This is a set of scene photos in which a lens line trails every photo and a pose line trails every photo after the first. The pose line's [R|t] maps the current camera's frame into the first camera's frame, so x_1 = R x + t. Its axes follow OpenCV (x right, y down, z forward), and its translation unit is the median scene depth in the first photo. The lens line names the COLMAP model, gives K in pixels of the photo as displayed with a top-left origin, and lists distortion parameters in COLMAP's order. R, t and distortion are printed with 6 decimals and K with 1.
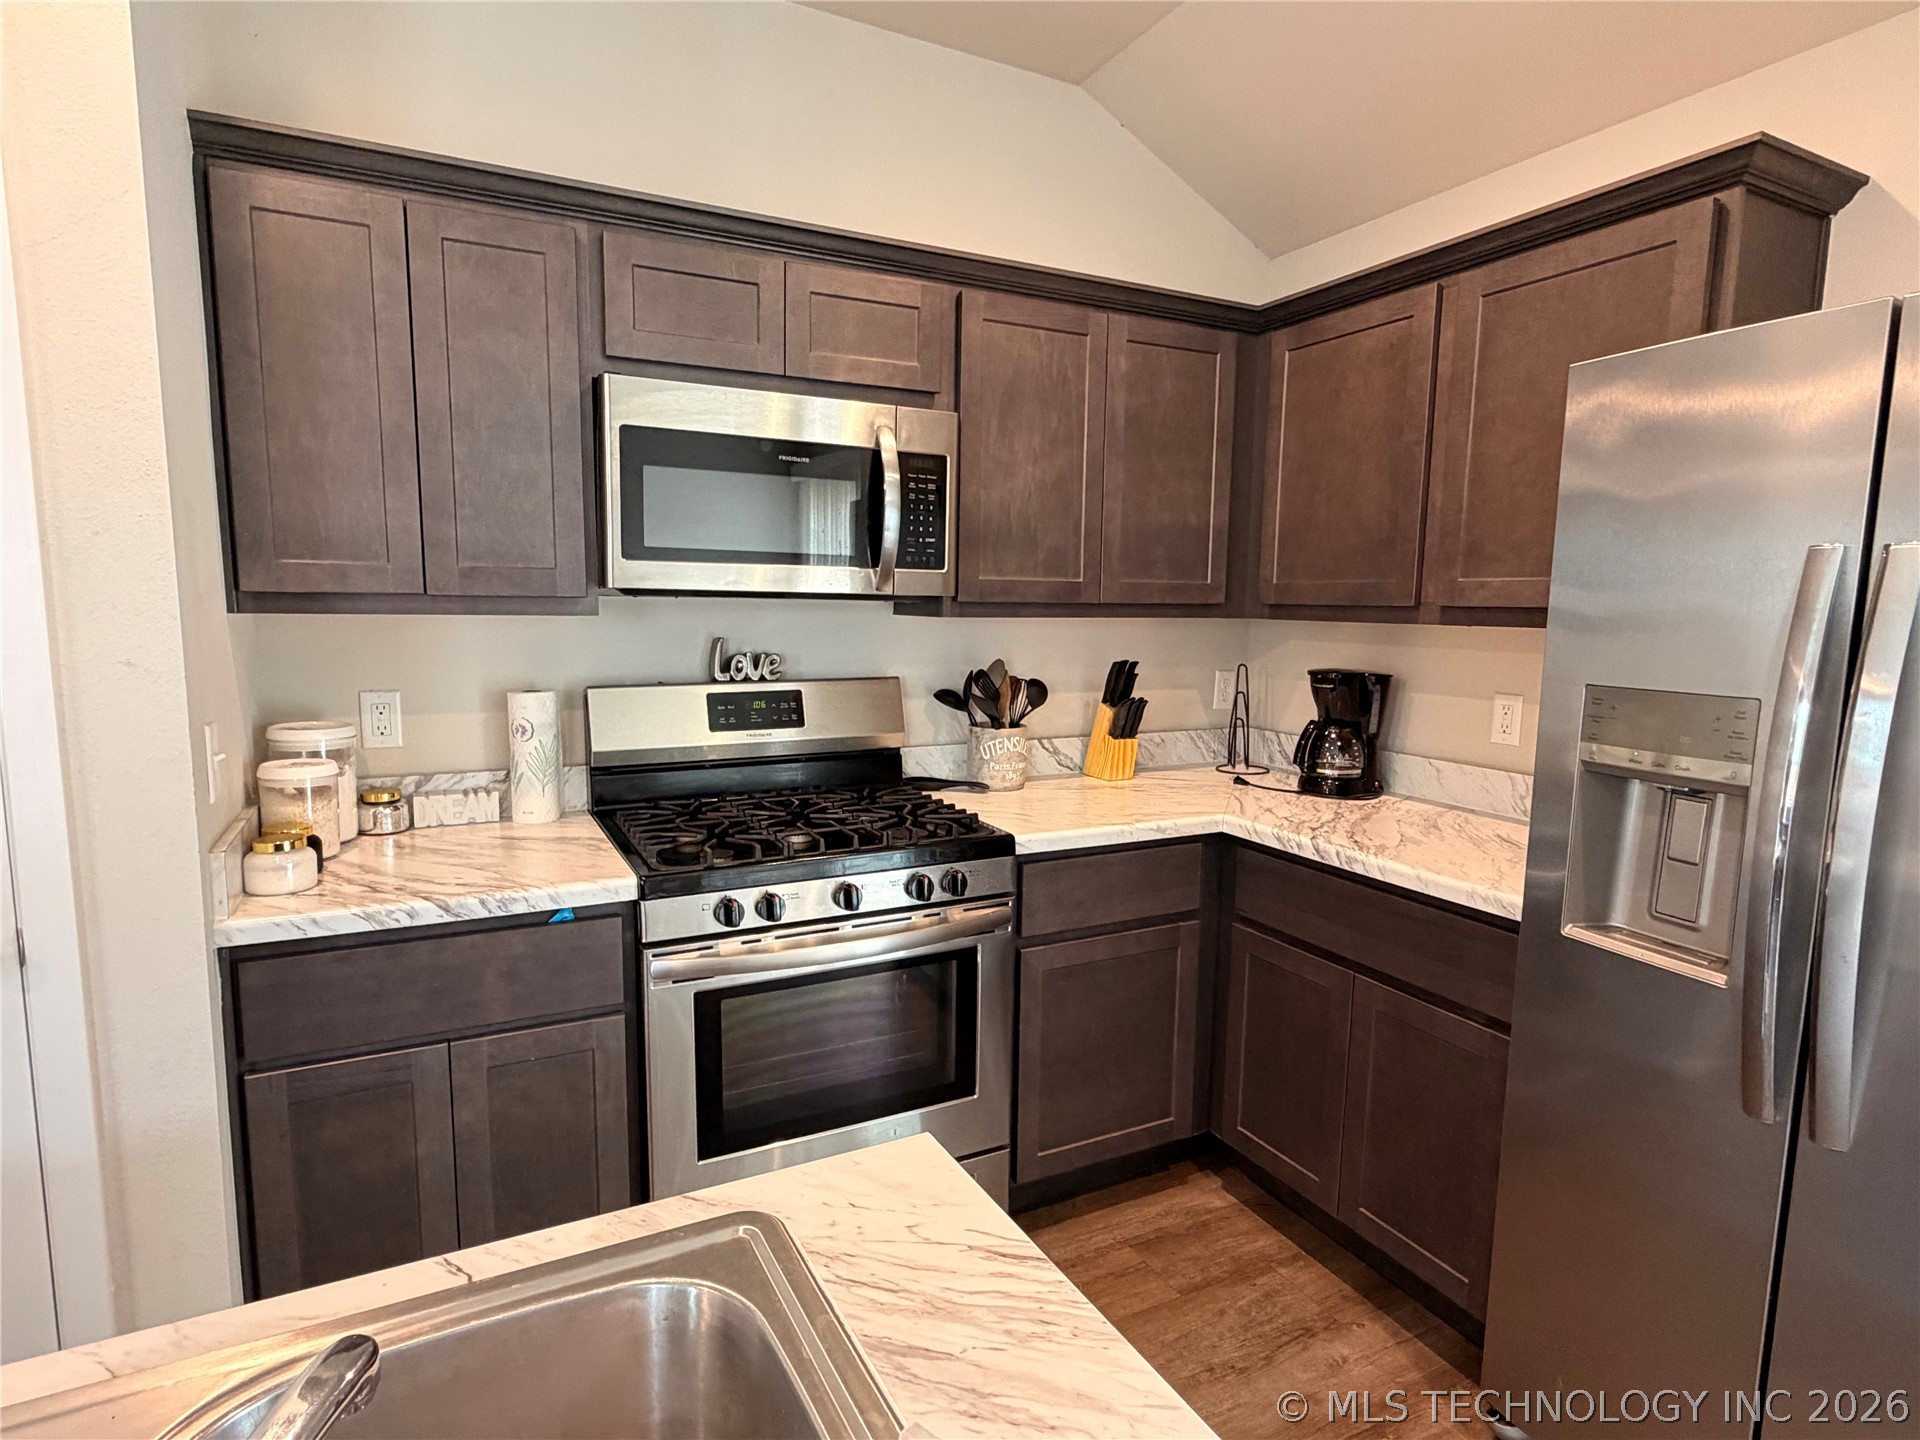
lens RADIAL K [[1025.5, 0, 953.2], [0, 1025.5, 726.8], [0, 0, 1]] dist [0.001543, 0.000594]
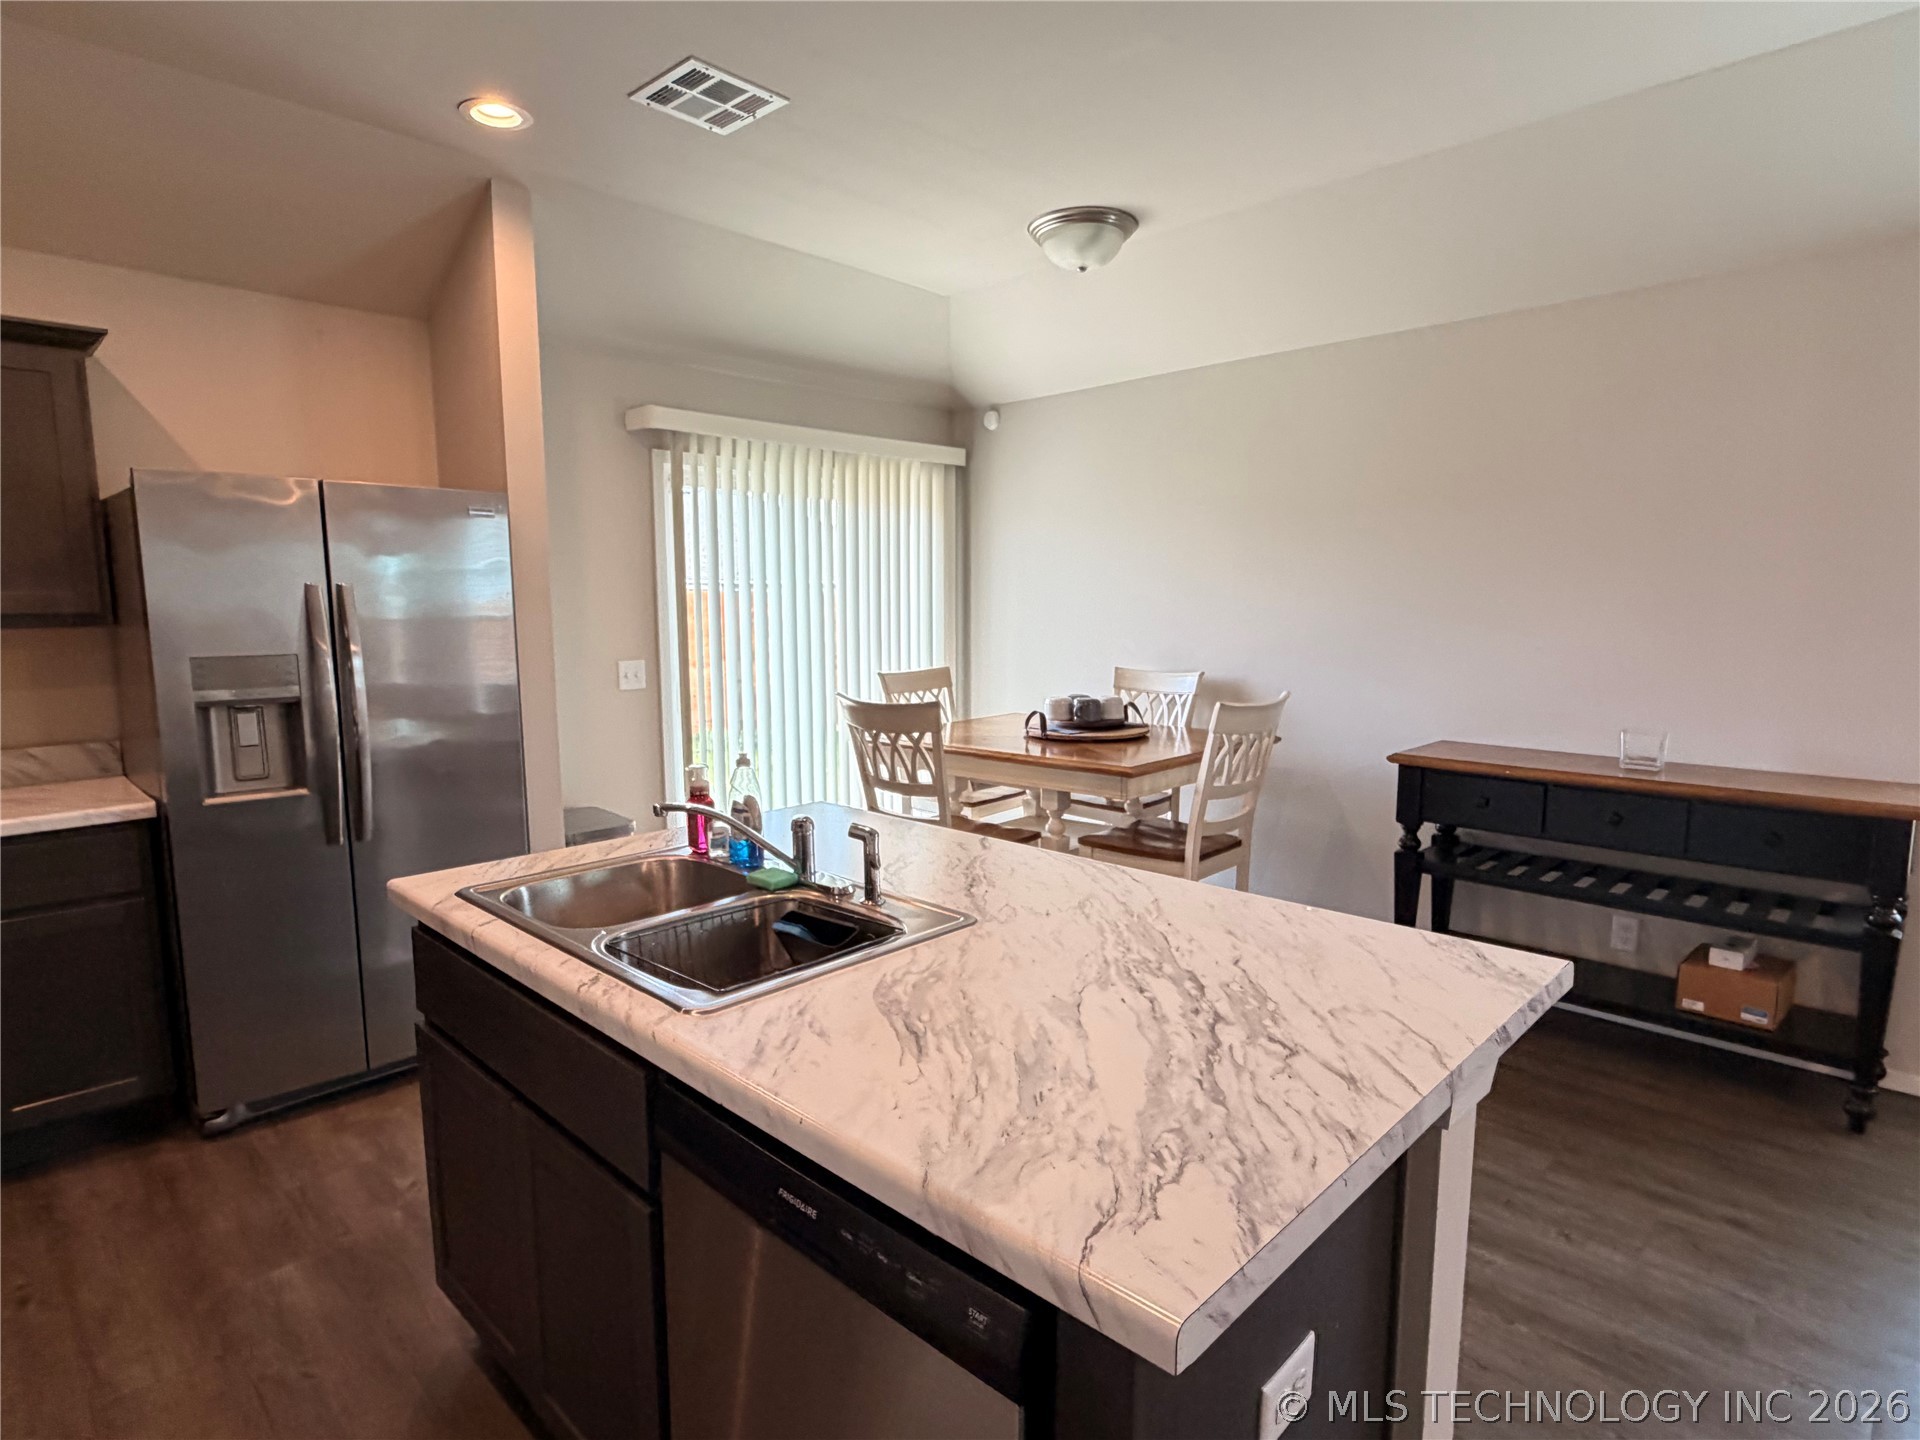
lens RADIAL K [[1036.0, 0, 961.6], [0, 1036.0, 729.3], [0, 0, 1]] dist [0.000457, 0.000314]
pose [[-0.315520, -0.133099, 0.939538, -1.034133], [0.115873, 0.977301, 0.177362, -0.059675], [-0.941818, 0.164828, -0.292935, 0.217094]]
